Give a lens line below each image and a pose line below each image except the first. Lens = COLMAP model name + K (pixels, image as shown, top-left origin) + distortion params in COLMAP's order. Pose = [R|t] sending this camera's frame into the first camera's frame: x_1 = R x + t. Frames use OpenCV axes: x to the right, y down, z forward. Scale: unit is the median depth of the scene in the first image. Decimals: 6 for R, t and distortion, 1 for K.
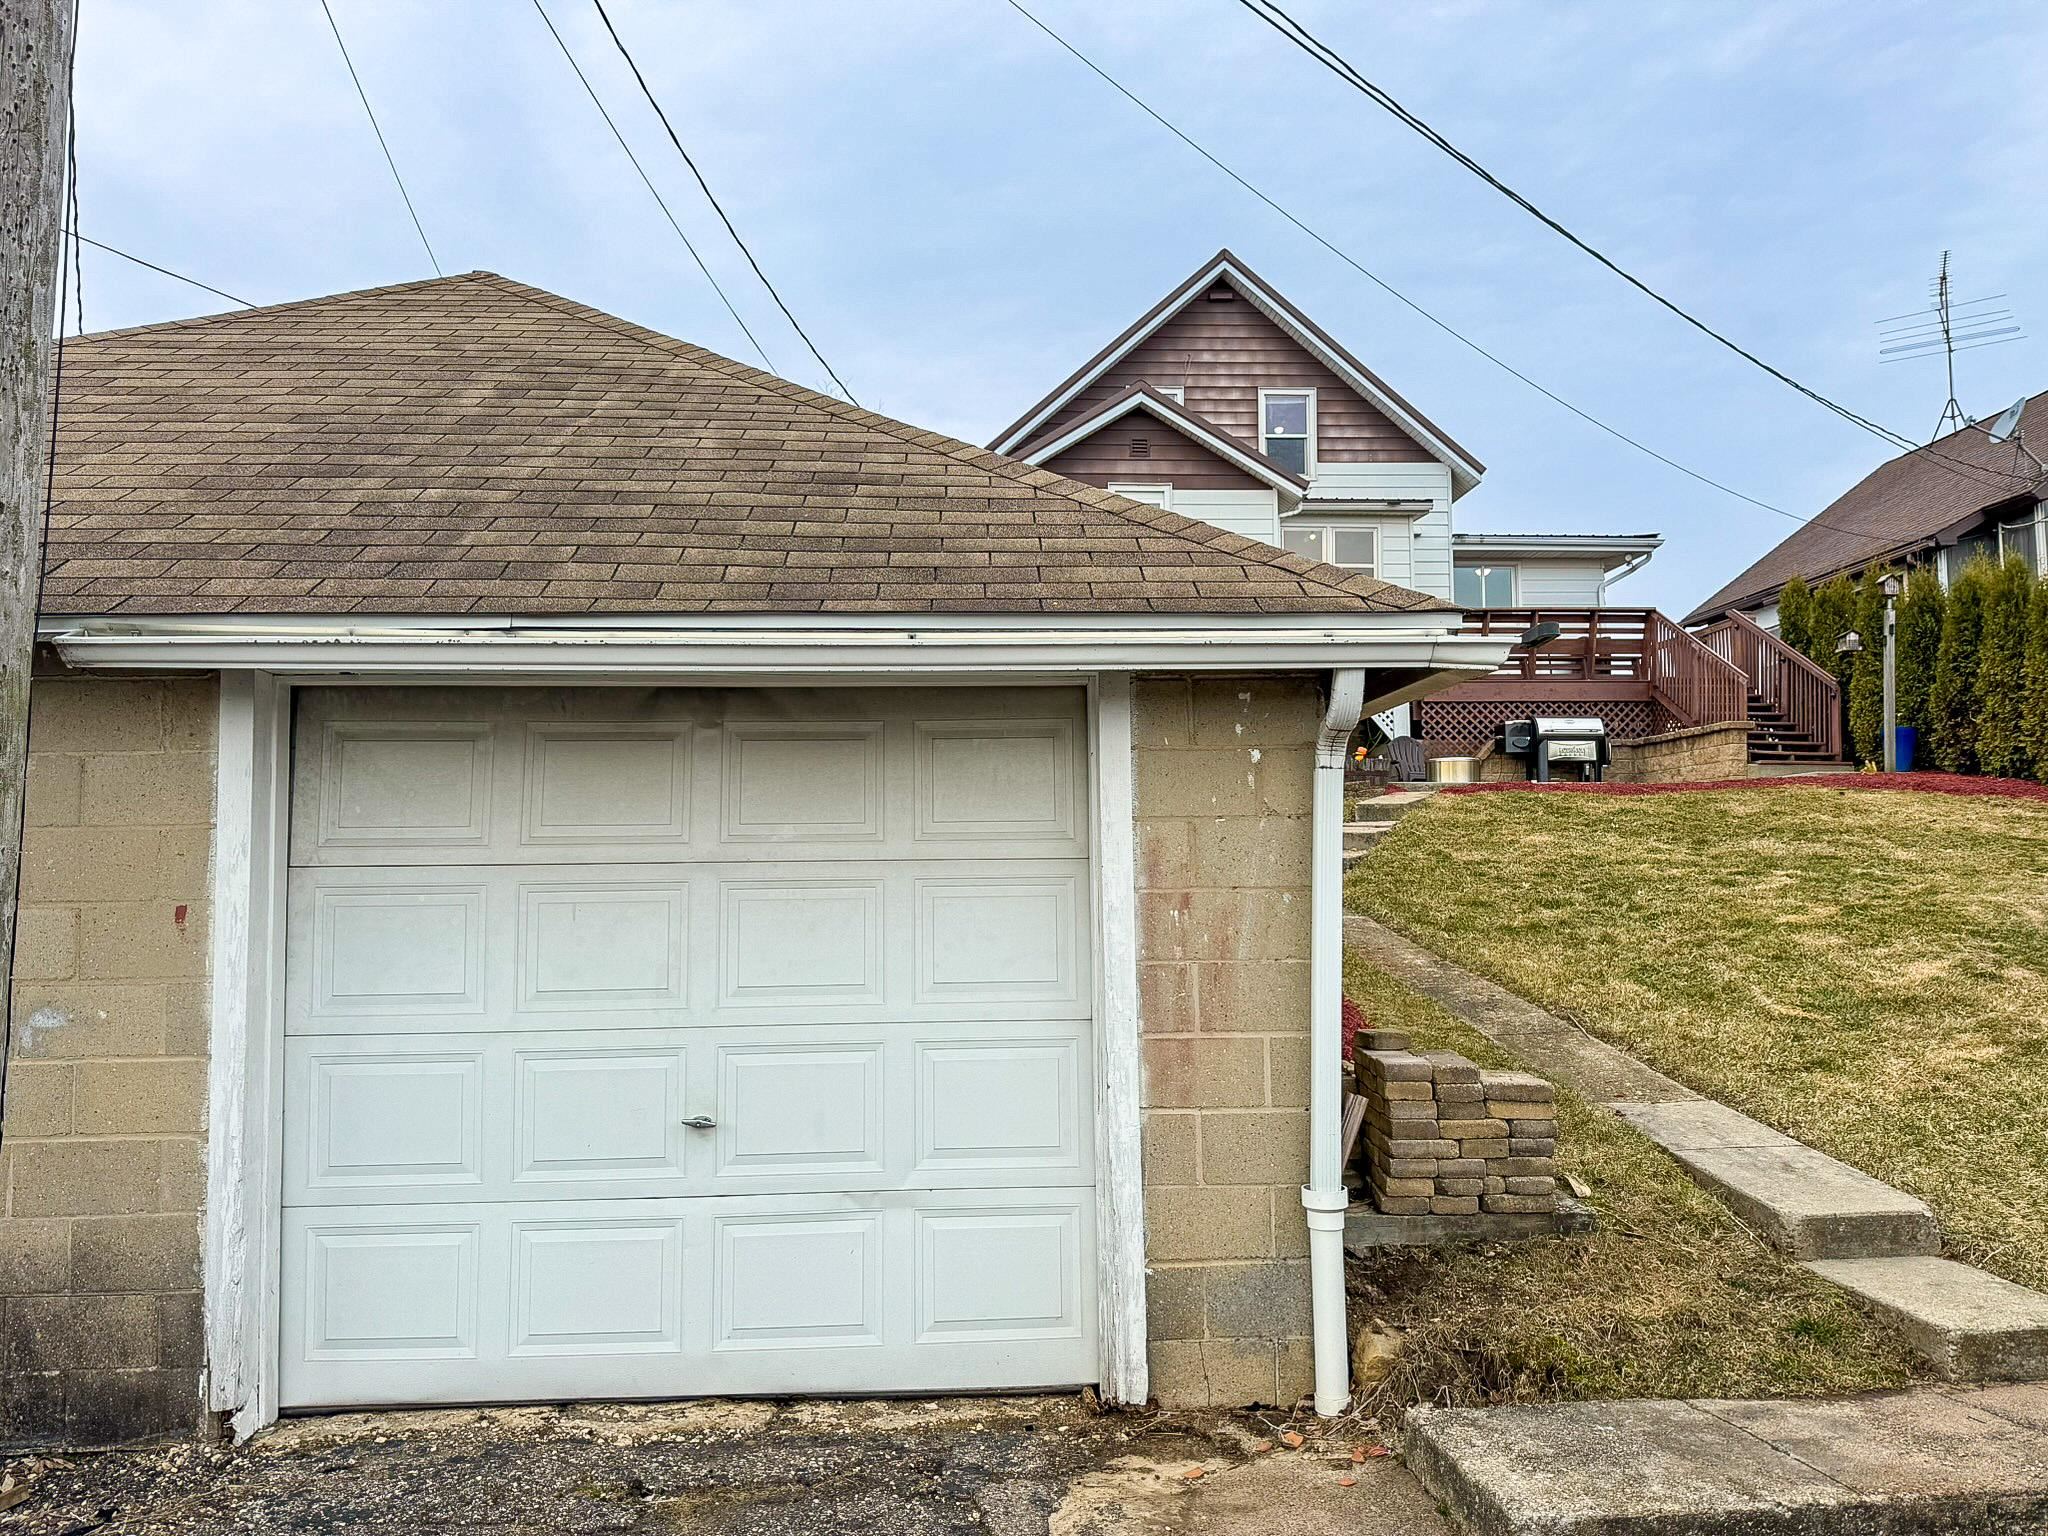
lens RADIAL K [[1417.2, 0, 1024.0], [0, 1417.2, 768.0], [0, 0, 1]] dist [0.188670, -0.308492]
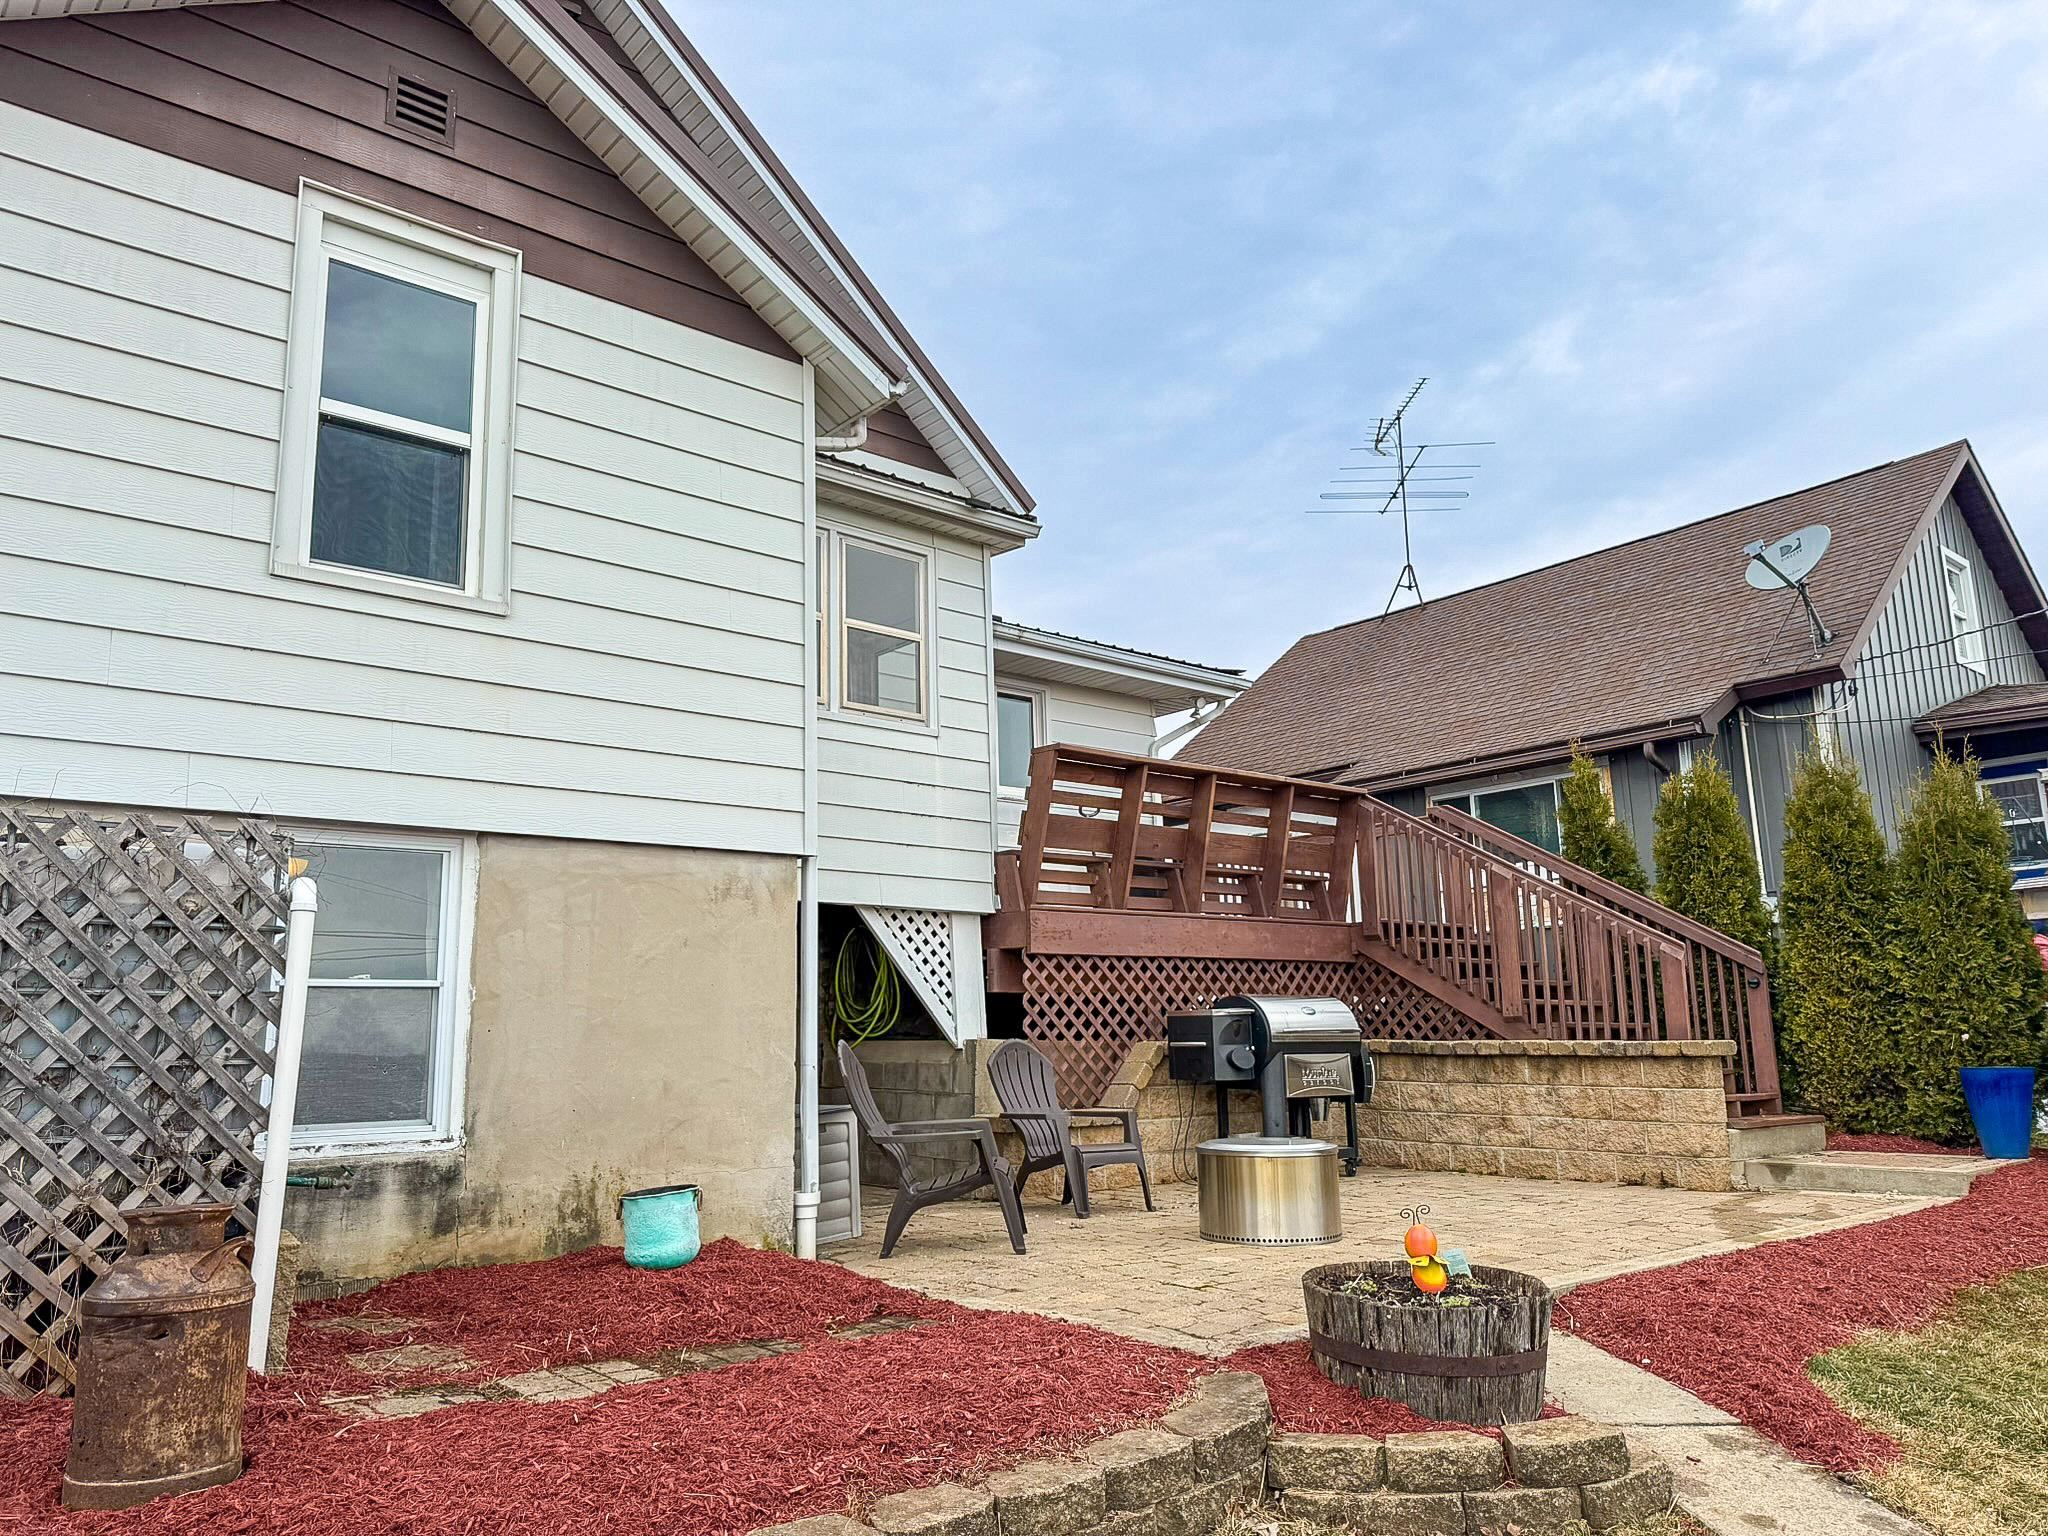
lens RADIAL K [[1417.2, 0, 1024.0], [0, 1417.2, 768.0], [0, 0, 1]] dist [0.188670, -0.308492]
pose [[0.802350, 0.096938, 0.588929, 0.014831], [-0.027908, 0.991736, -0.125220, -0.047758], [-0.596201, 0.084035, 0.798425, 0.646927]]
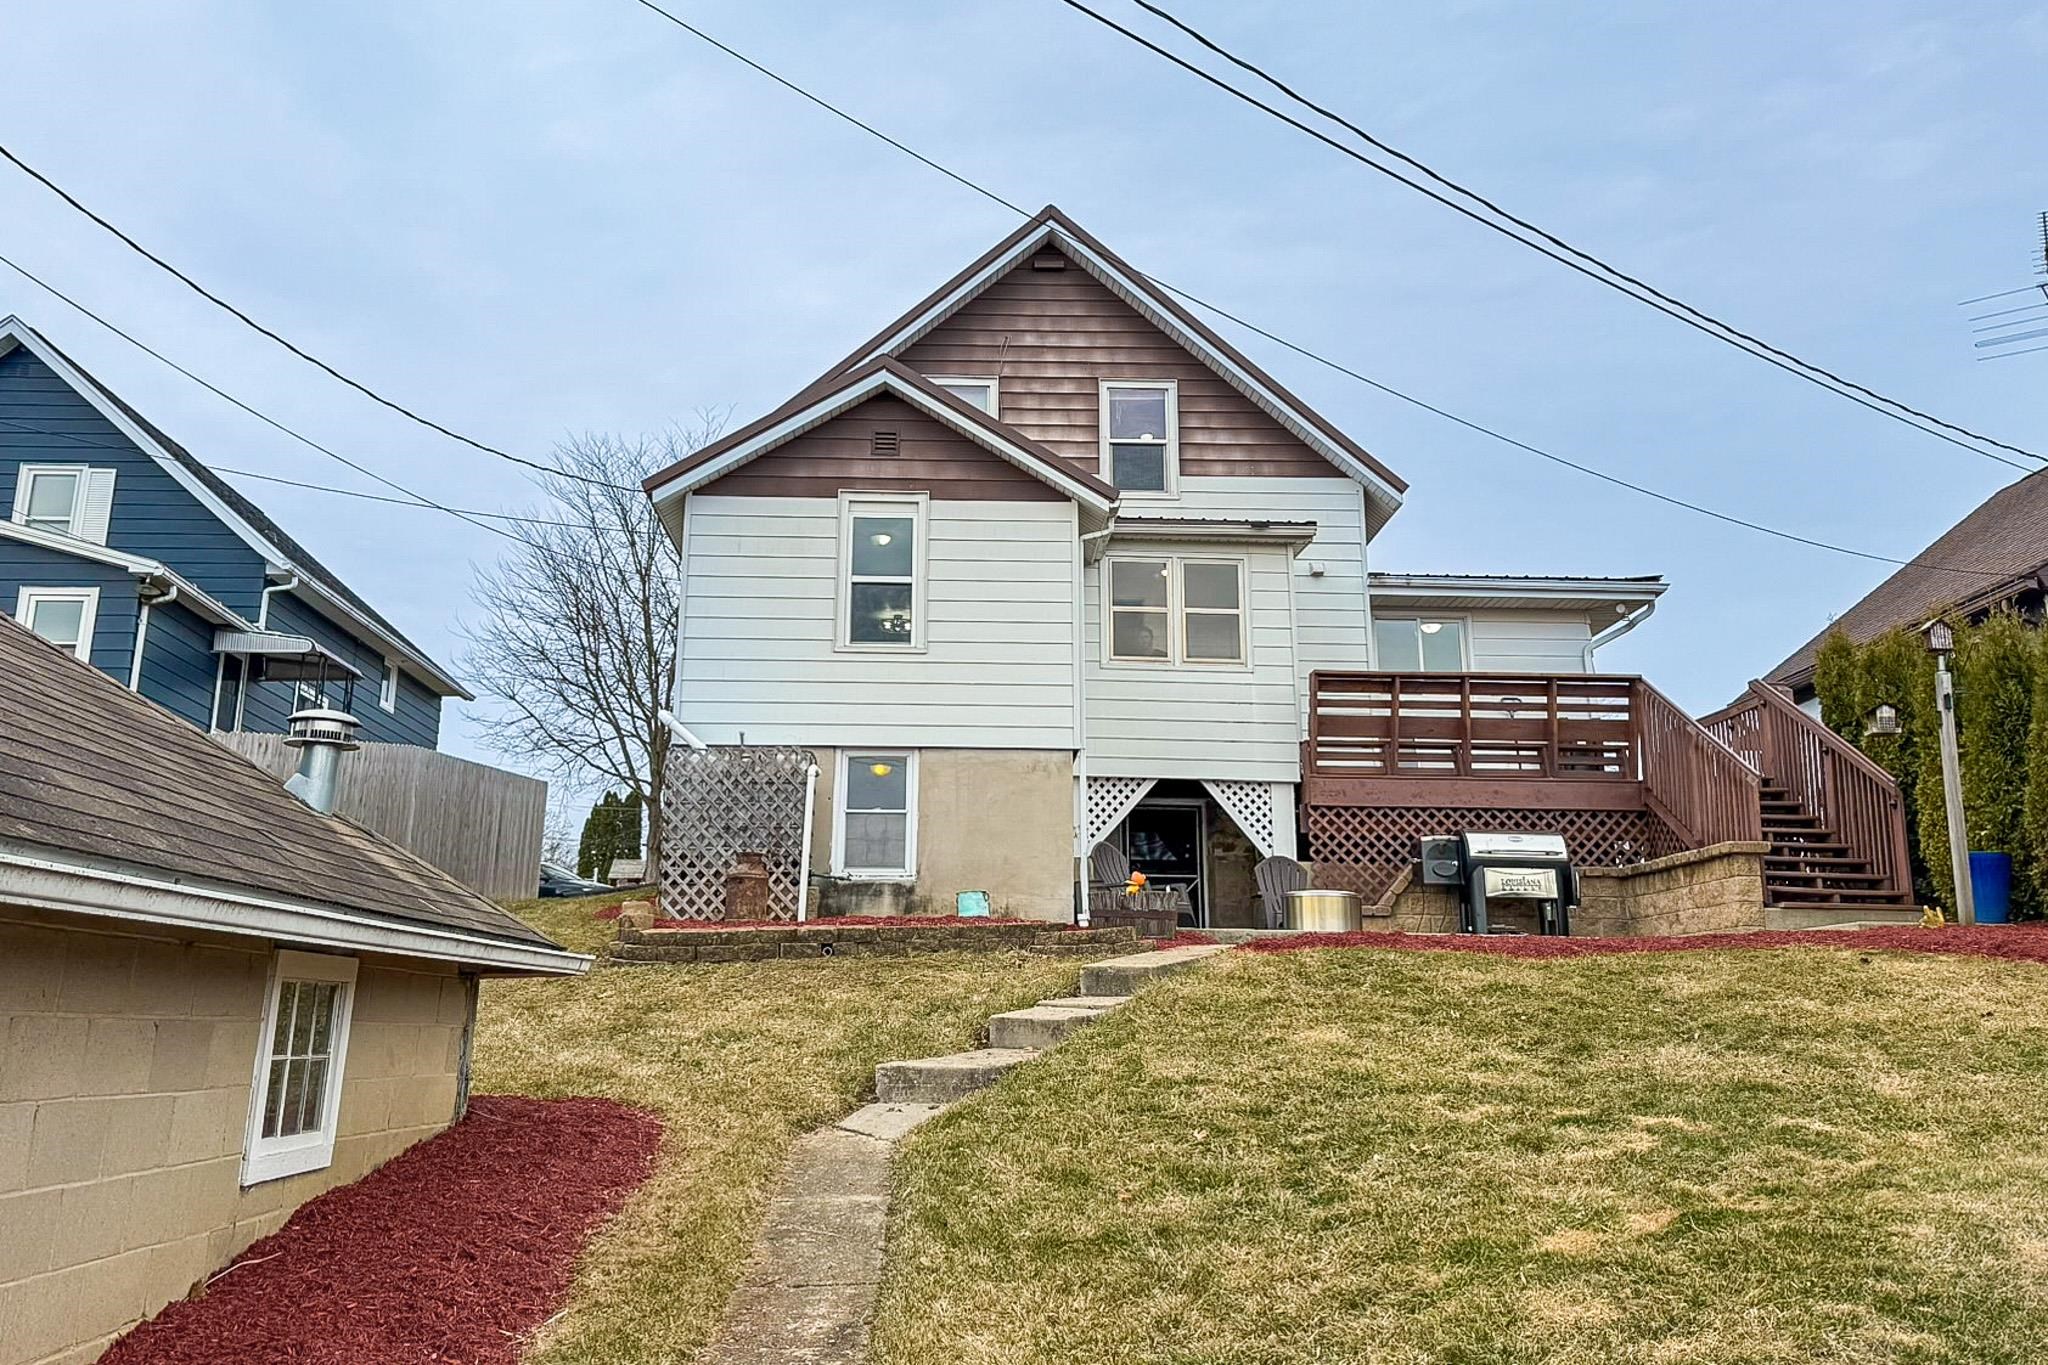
lens RADIAL K [[1714.8, 0, 1011.5], [0, 1714.8, 550.7], [0, 0, 1]] dist [0.196947, -0.331618]
pose [[0.999714, 0.000768, -0.023909, 0.154485], [-0.005386, 0.981050, -0.193679, -0.004608], [0.023307, 0.193753, 0.980773, 0.158300]]
